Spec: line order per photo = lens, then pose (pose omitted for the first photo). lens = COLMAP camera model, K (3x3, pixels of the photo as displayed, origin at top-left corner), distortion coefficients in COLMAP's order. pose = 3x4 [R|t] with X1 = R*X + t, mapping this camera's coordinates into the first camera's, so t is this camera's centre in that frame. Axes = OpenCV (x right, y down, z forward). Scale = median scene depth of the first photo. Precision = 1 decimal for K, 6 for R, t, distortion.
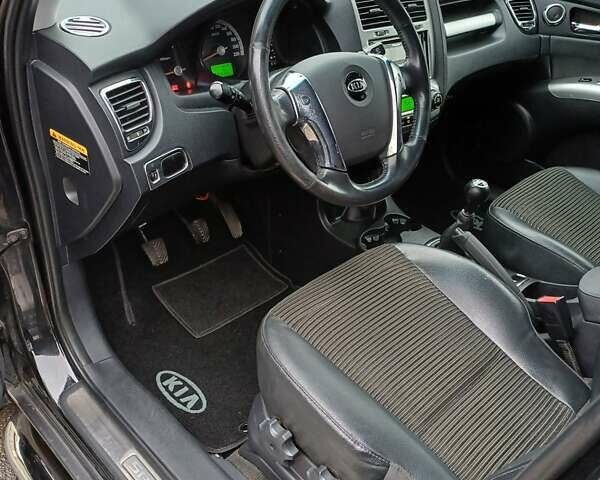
lens RADIAL K [[590.3, 0, 300.3], [0, 590.3, 229.7], [0, 0, 1]] dist [0.162833, -0.308568]
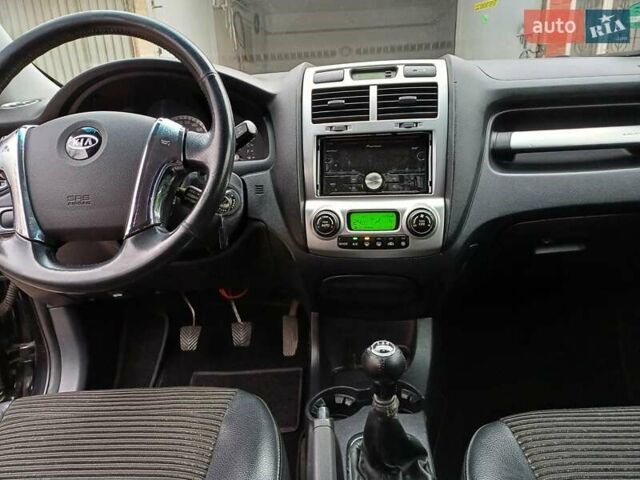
lens RADIAL K [[479.2, 0, 320.0], [0, 479.2, 240.0], [0, 0, 1]] dist [0.065200, -0.051983]
pose [[0.675556, 0.119051, -0.727634, 0.603286], [-0.309997, 0.941275, -0.133804, -0.096646], [0.668974, 0.315956, 0.672789, 0.603234]]
